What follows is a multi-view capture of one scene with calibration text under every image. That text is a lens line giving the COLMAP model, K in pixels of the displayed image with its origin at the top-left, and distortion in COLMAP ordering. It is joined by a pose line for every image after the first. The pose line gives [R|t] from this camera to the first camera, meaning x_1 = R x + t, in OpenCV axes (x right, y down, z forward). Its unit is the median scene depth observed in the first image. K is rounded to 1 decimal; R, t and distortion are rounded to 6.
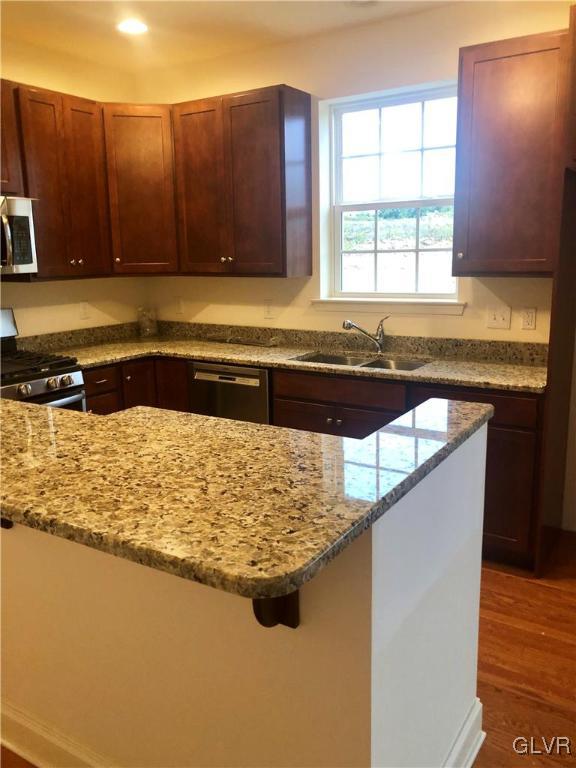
lens RADIAL K [[625.0, 0, 287.2], [0, 625.0, 378.8], [0, 0, 1]] dist [-0.003758, -0.003545]
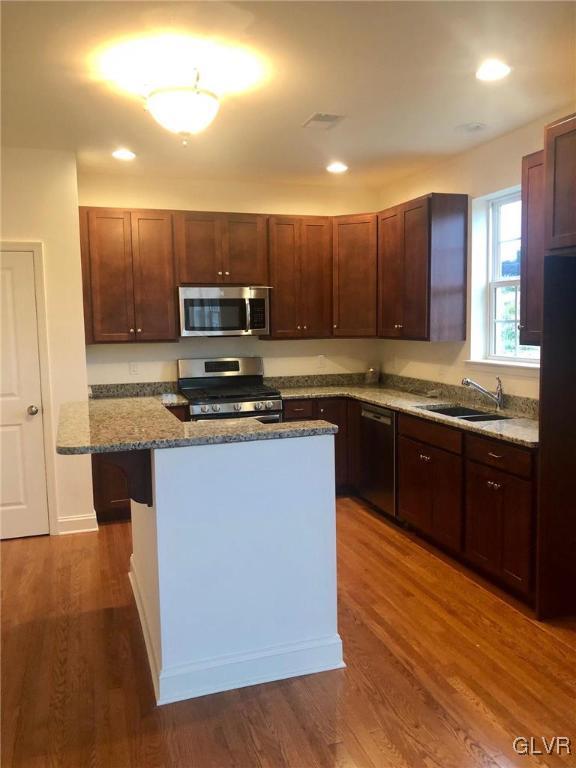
lens RADIAL K [[625.0, 0, 287.2], [0, 625.0, 378.8], [0, 0, 1]] dist [-0.003758, -0.003545]
pose [[0.771333, 0.063062, -0.633300, 0.562083], [-0.121814, 0.991310, -0.049652, 0.007285], [0.624665, 0.115443, 0.772312, -0.128033]]
